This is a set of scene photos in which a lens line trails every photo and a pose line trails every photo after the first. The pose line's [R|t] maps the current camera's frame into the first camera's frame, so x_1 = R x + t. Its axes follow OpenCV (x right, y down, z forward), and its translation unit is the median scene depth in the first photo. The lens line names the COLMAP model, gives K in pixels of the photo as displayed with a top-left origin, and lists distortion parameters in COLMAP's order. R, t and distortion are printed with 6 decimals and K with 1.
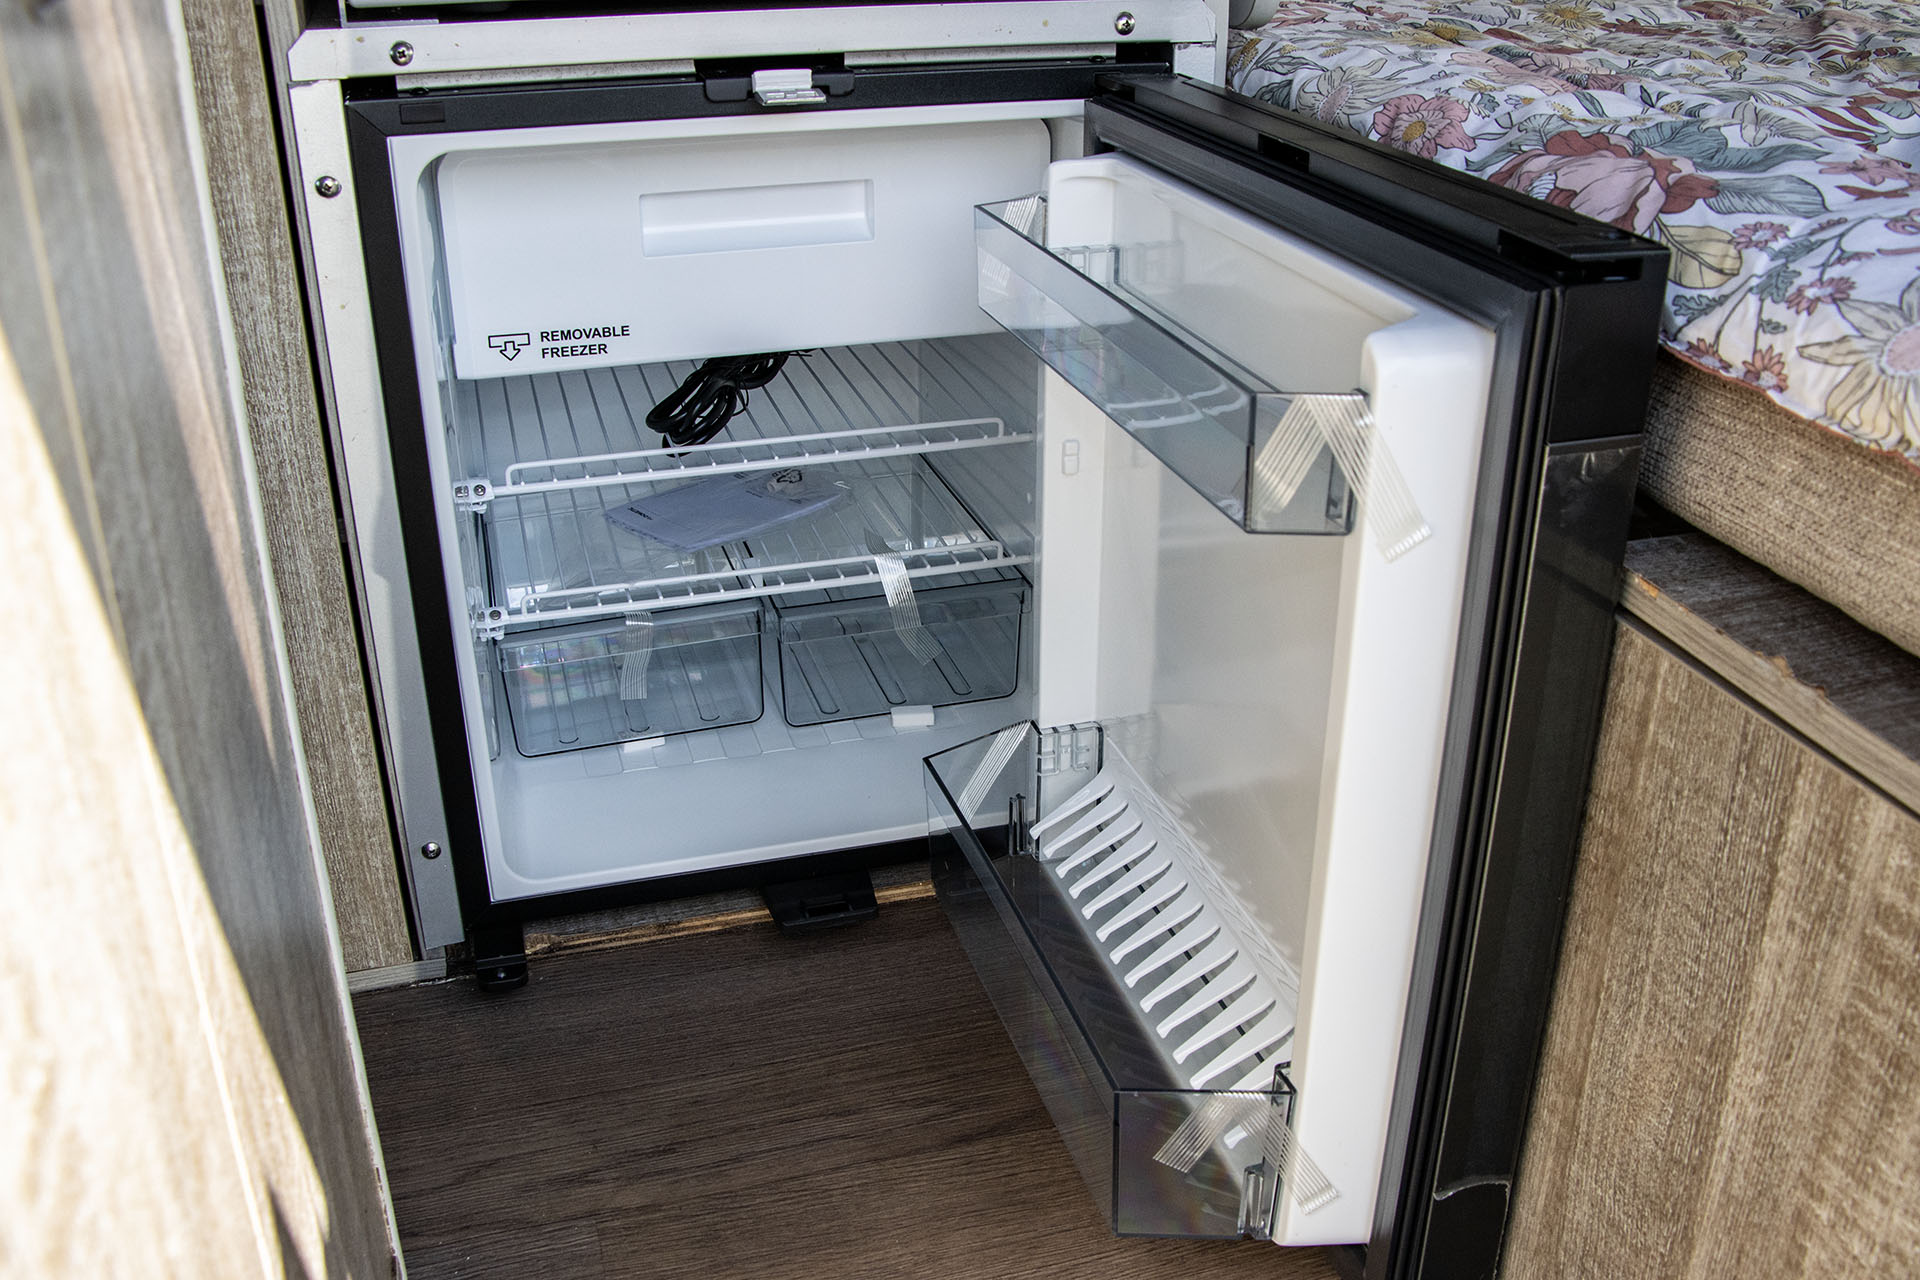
lens RADIAL K [[1765.7, 0, 960.0], [0, 1765.7, 640.0], [0, 0, 1]] dist [-0.005376, -0.003682]
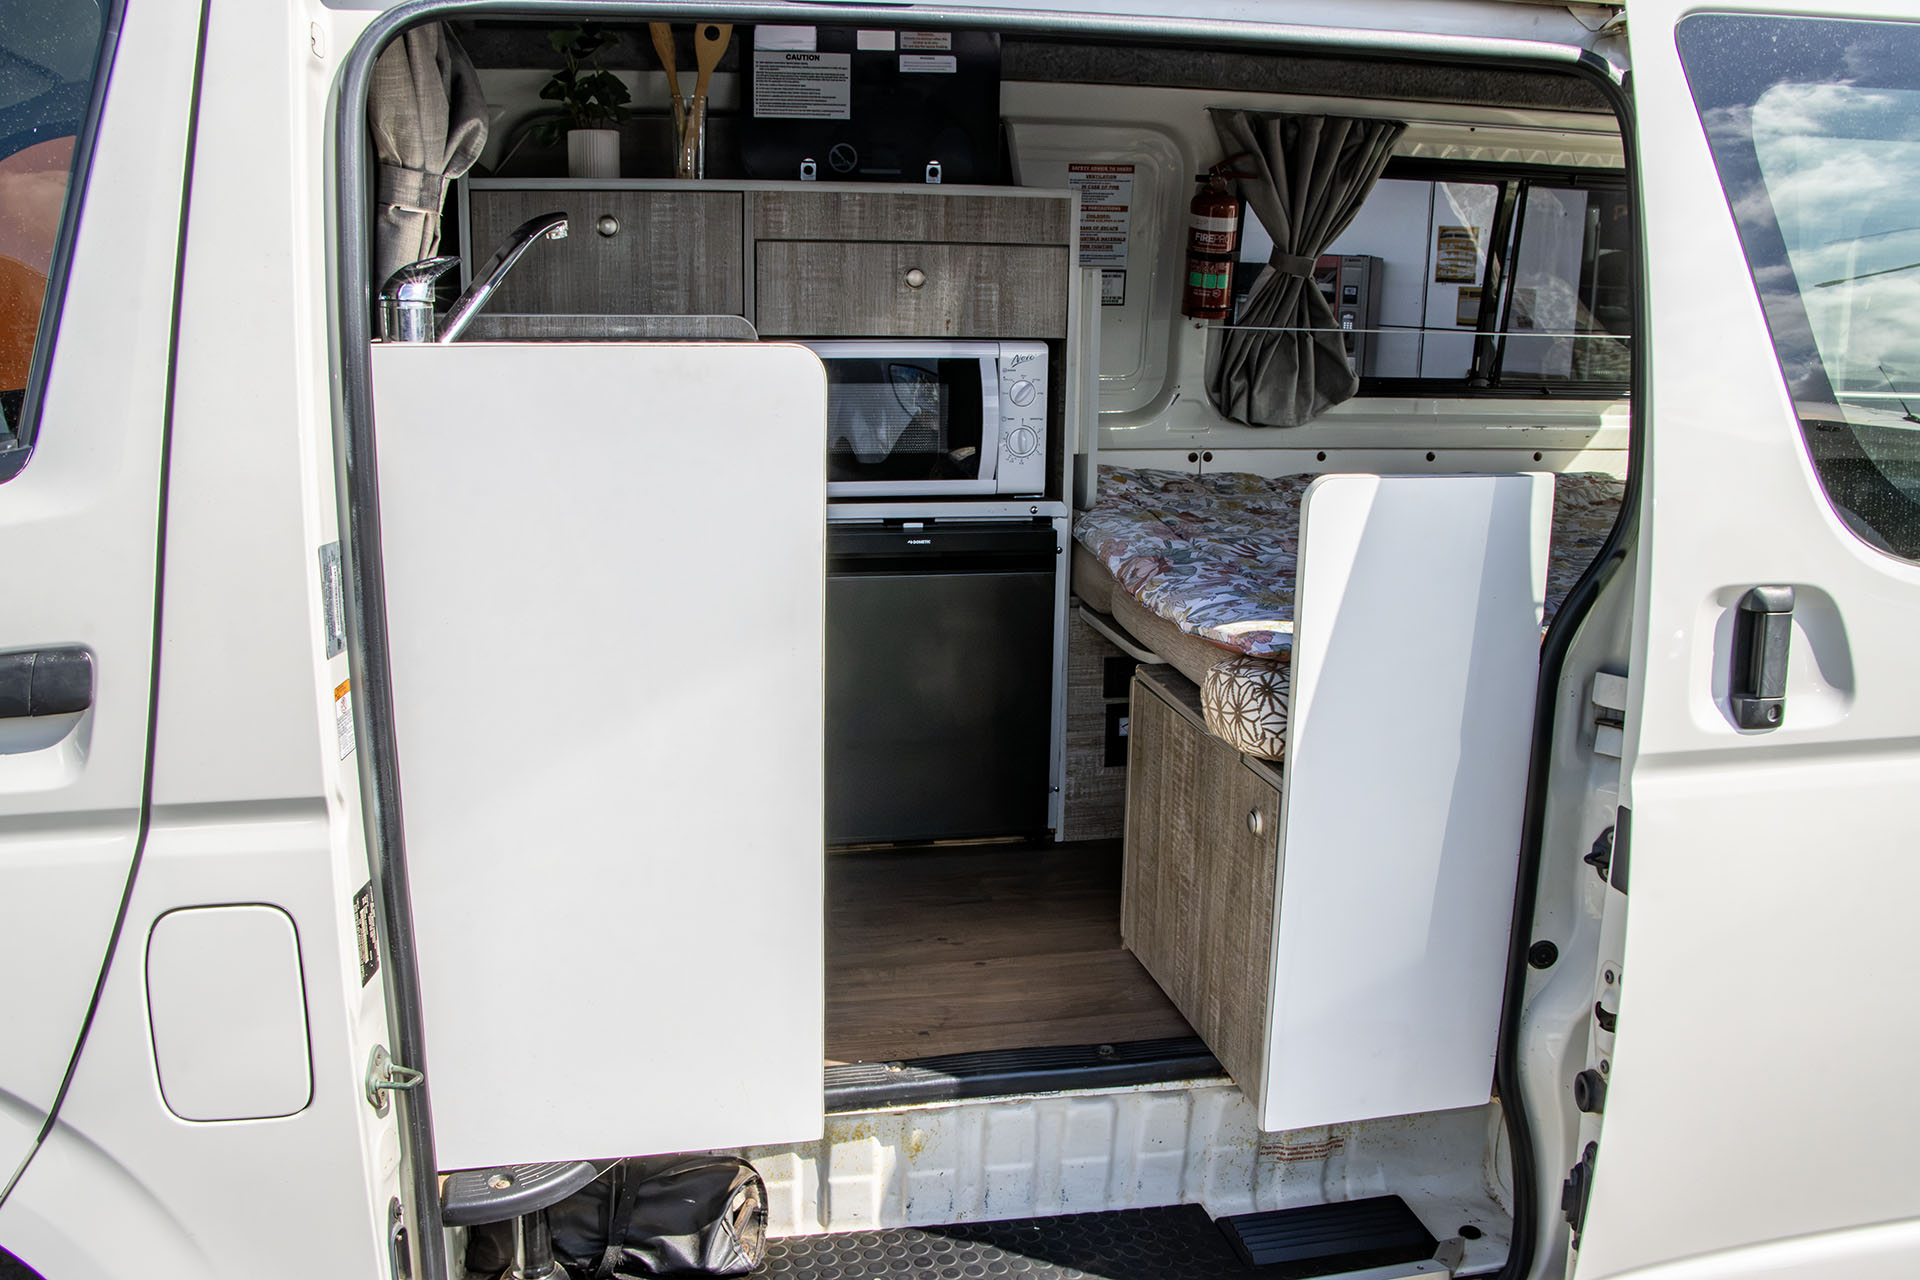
lens RADIAL K [[1595.7, 0, 960.0], [0, 1595.7, 640.0], [0, 0, 1]] dist [-0.208685, 0.178488]
pose [[0.996996, 0.029827, -0.071474, 0.171912], [-0.044761, 0.975040, -0.217472, 0.436811], [0.063204, 0.220018, 0.973446, -1.525672]]
